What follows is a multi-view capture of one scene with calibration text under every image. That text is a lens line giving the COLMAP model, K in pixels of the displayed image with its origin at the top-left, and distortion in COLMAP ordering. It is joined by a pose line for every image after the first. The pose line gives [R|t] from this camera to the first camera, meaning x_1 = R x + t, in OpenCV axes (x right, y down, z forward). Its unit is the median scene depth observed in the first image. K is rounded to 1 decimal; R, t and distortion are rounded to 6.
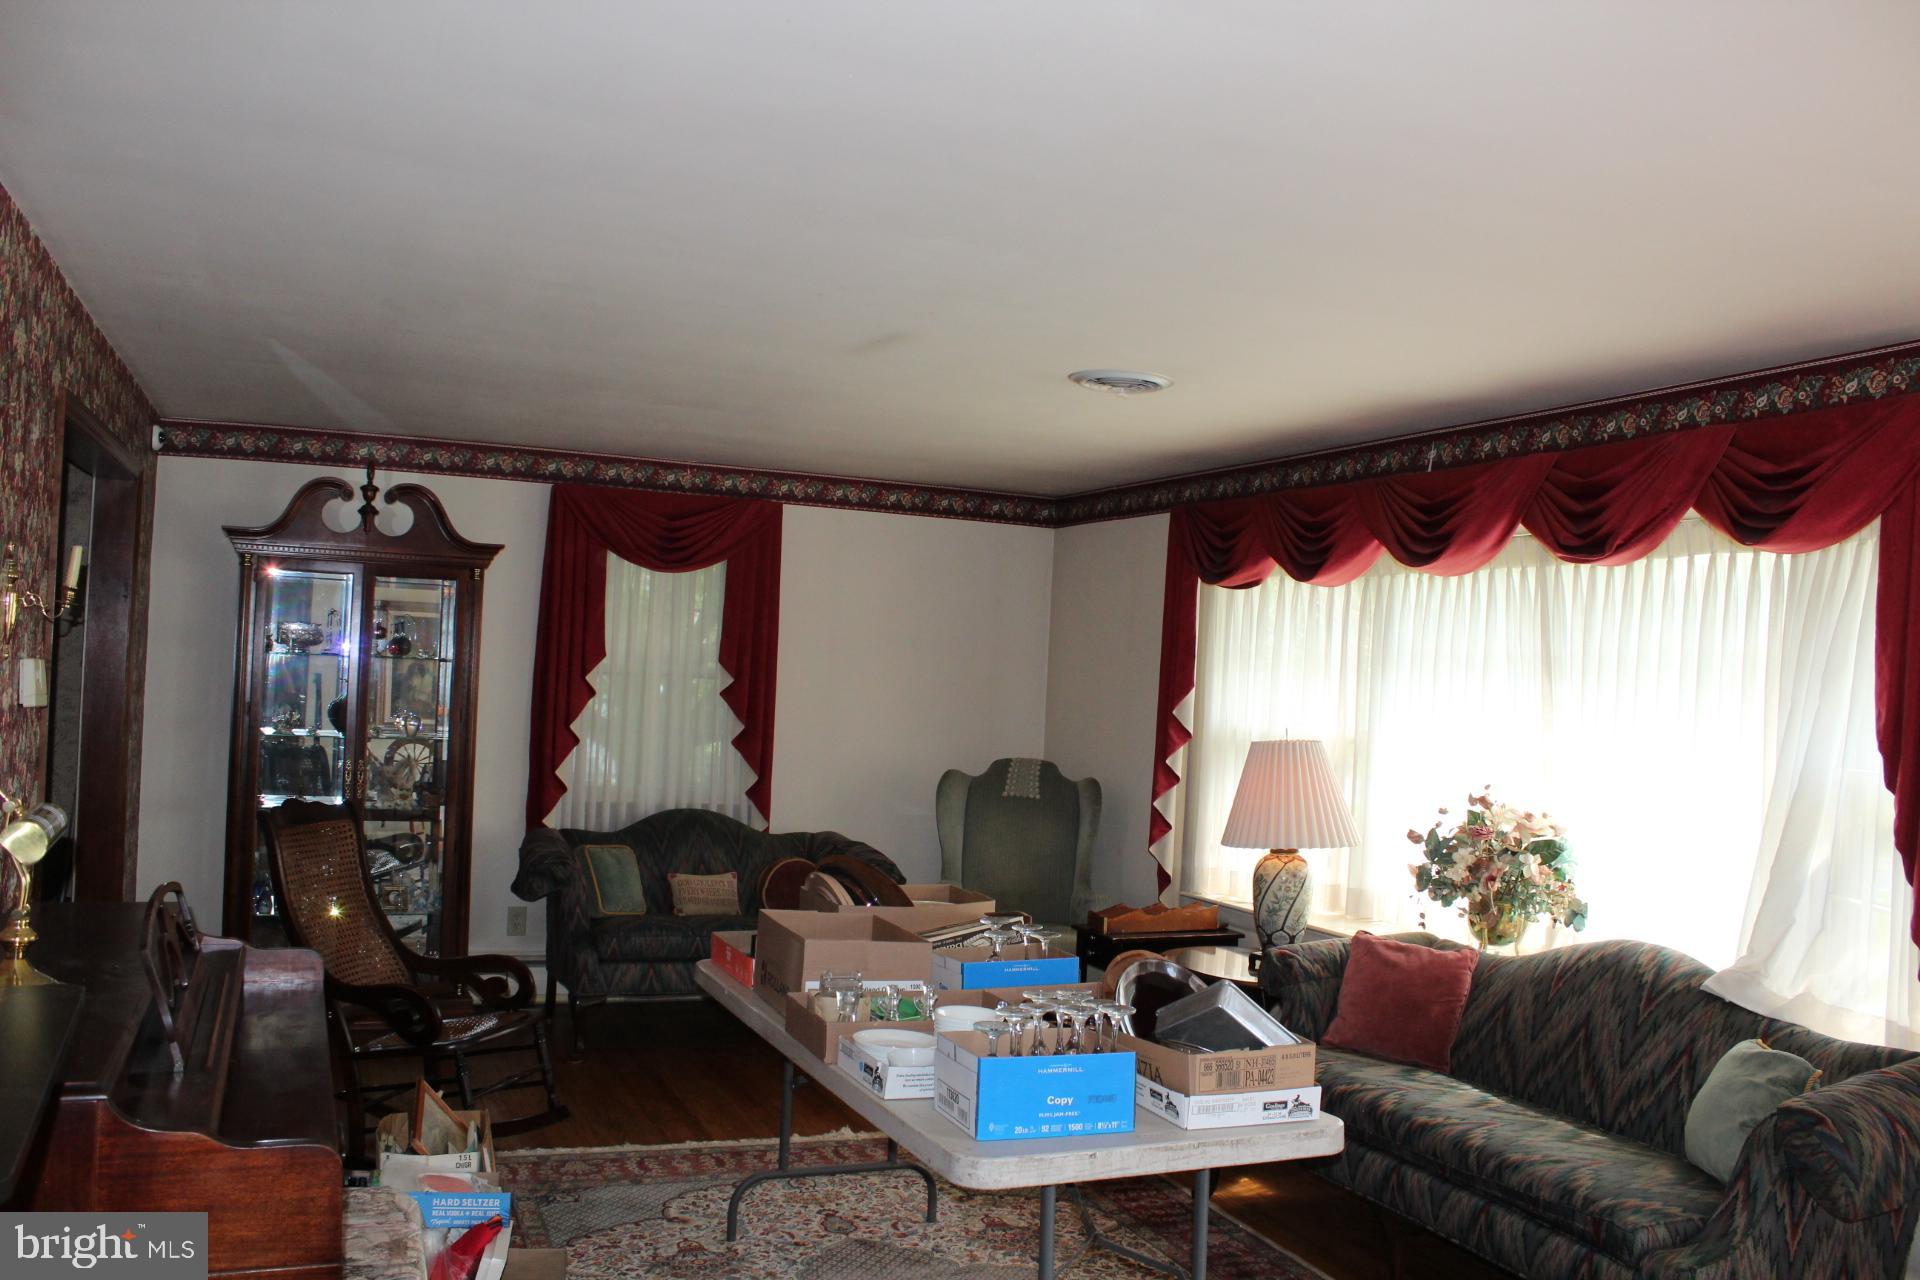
lens RADIAL K [[1585.8, 0, 963.5], [0, 1585.8, 656.1], [0, 0, 1]] dist [-0.170233, 0.151902]
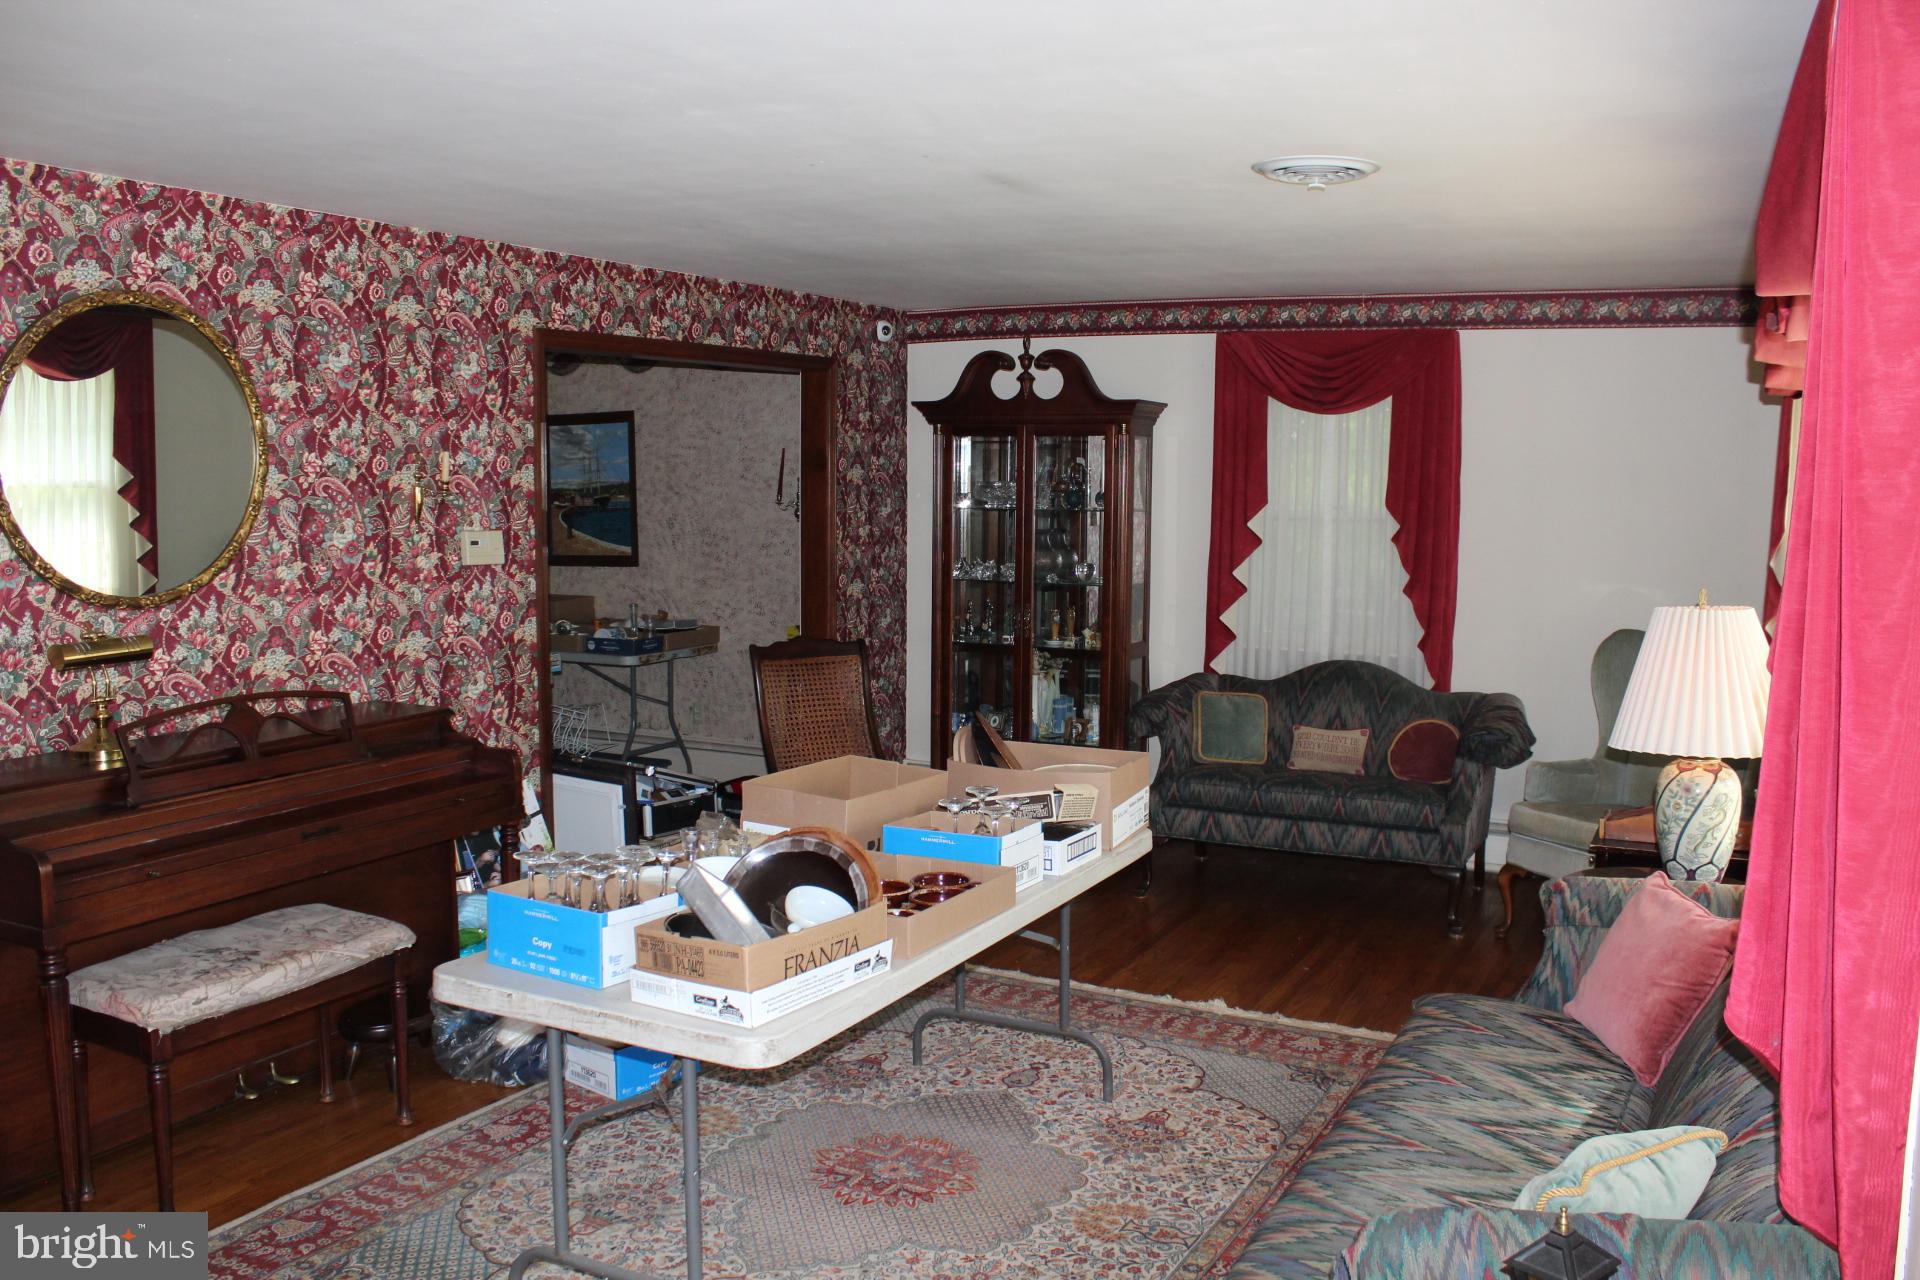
lens RADIAL K [[1561.5, 0, 959.0], [0, 1561.5, 666.1], [0, 0, 1]] dist [-0.108229, 0.000183]
pose [[0.658829, 0.053056, -0.750420, 0.393583], [0.029778, 0.994889, 0.096484, 0.001583], [0.751703, -0.085913, 0.653882, 0.208685]]
